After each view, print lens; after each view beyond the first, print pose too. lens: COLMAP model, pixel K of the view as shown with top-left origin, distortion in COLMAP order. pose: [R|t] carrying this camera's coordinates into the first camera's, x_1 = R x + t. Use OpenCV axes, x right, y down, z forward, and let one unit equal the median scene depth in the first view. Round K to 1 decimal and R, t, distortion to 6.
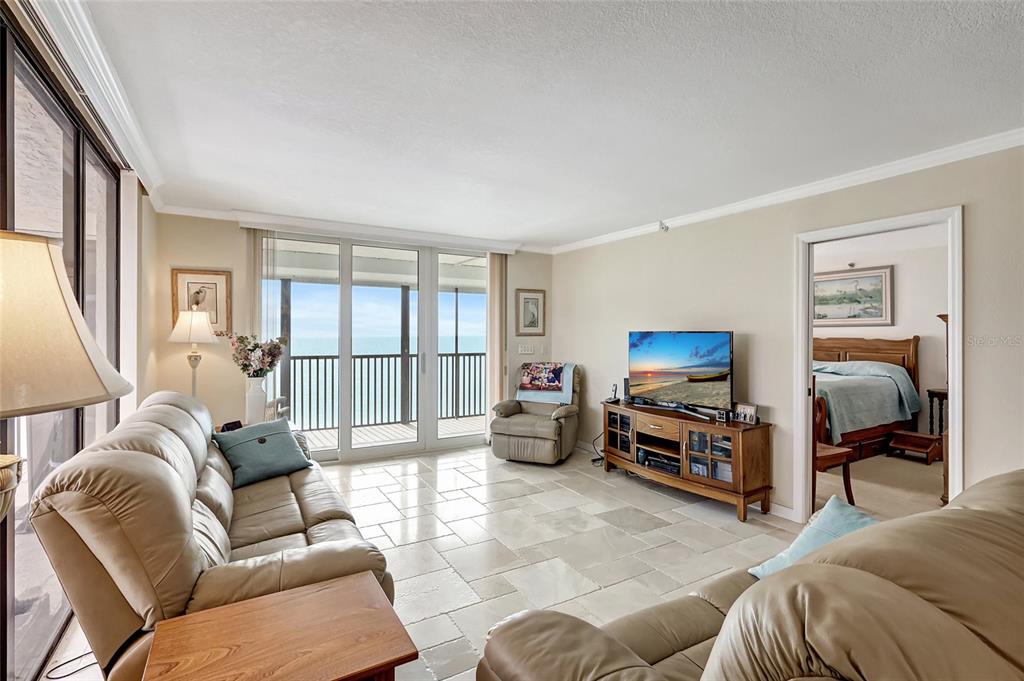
lens RADIAL K [[476.2, 0, 509.3], [0, 476.2, 329.9], [0, 0, 1]] dist [0.000292, 0.000086]
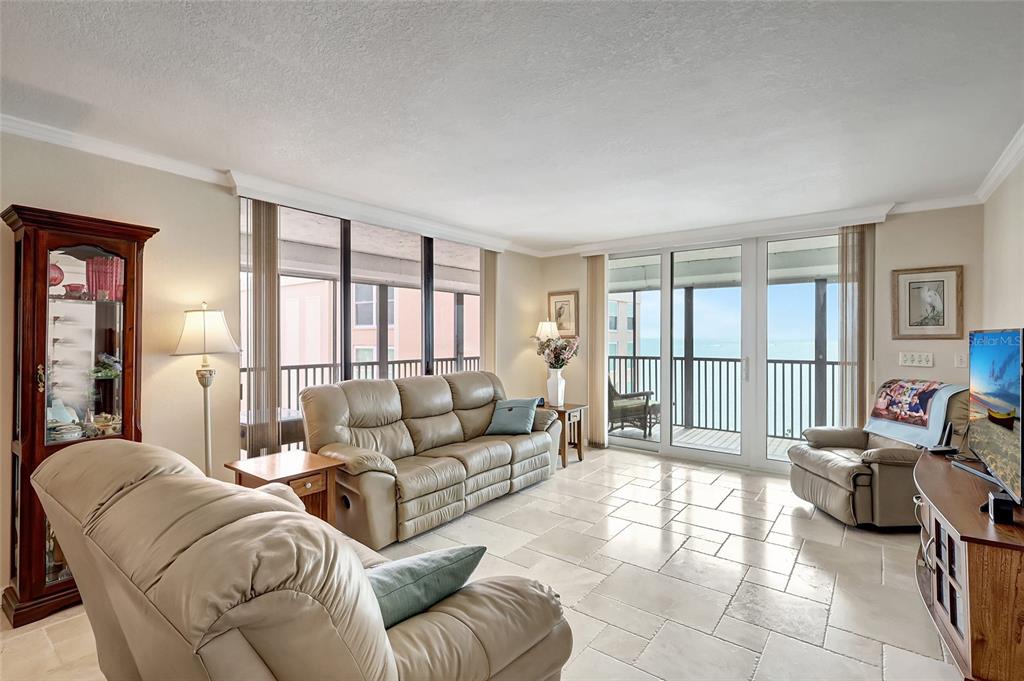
lens RADIAL K [[477.7, 0, 514.4], [0, 477.7, 333.5], [0, 0, 1]] dist [0.000774, 0.000072]
pose [[0.375069, -0.008407, -0.926959, 0.460938], [0.010050, 0.999937, -0.005002, 0.002731], [0.926943, -0.007440, 0.375129, 0.245510]]
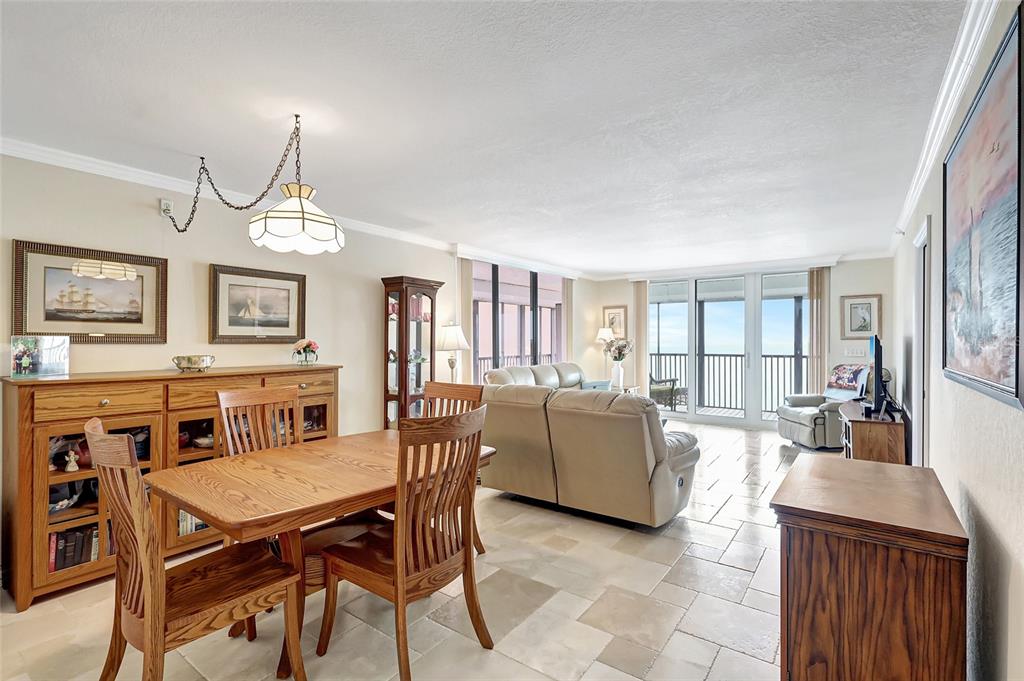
lens RADIAL K [[476.7, 0, 513.4], [0, 476.7, 336.2], [0, 0, 1]] dist [-0.001731, 0.000255]
pose [[0.396705, -0.008037, -0.917911, 0.740131], [0.014570, 0.999891, -0.002457, -0.003306], [0.917831, -0.012400, 0.396779, -0.124805]]
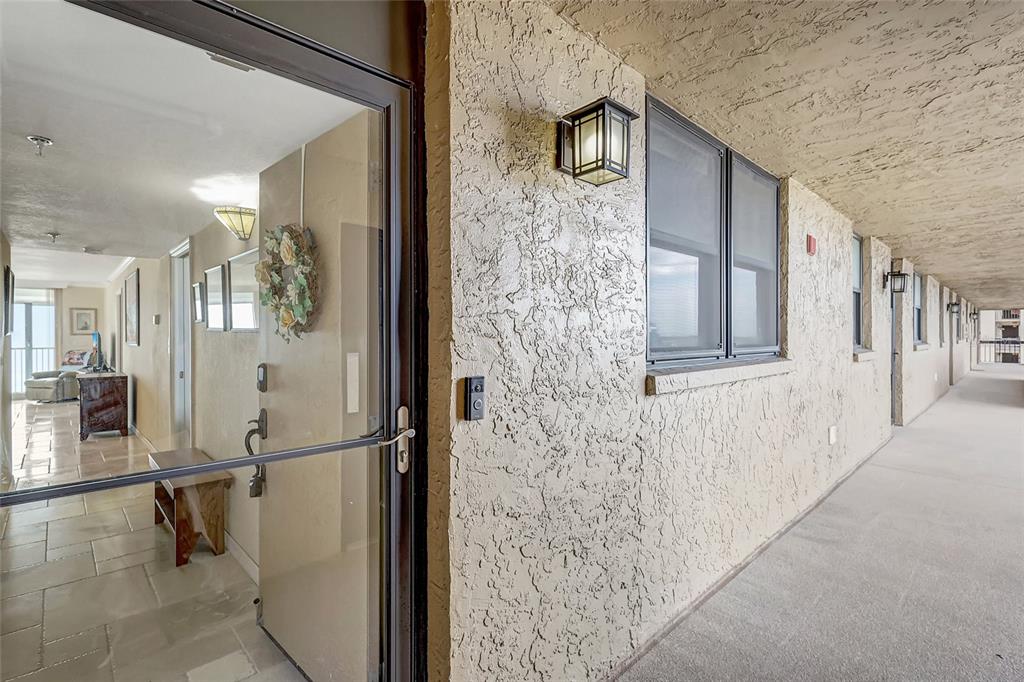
lens RADIAL K [[476.7, 0, 513.4], [0, 476.7, 336.7], [0, 0, 1]] dist [-0.001731, 0.000255]
pose [[0.972919, -0.008768, 0.230980, 1.224627], [0.004345, 0.999797, 0.019651, -0.008690], [-0.231106, -0.018115, 0.972760, -1.101819]]
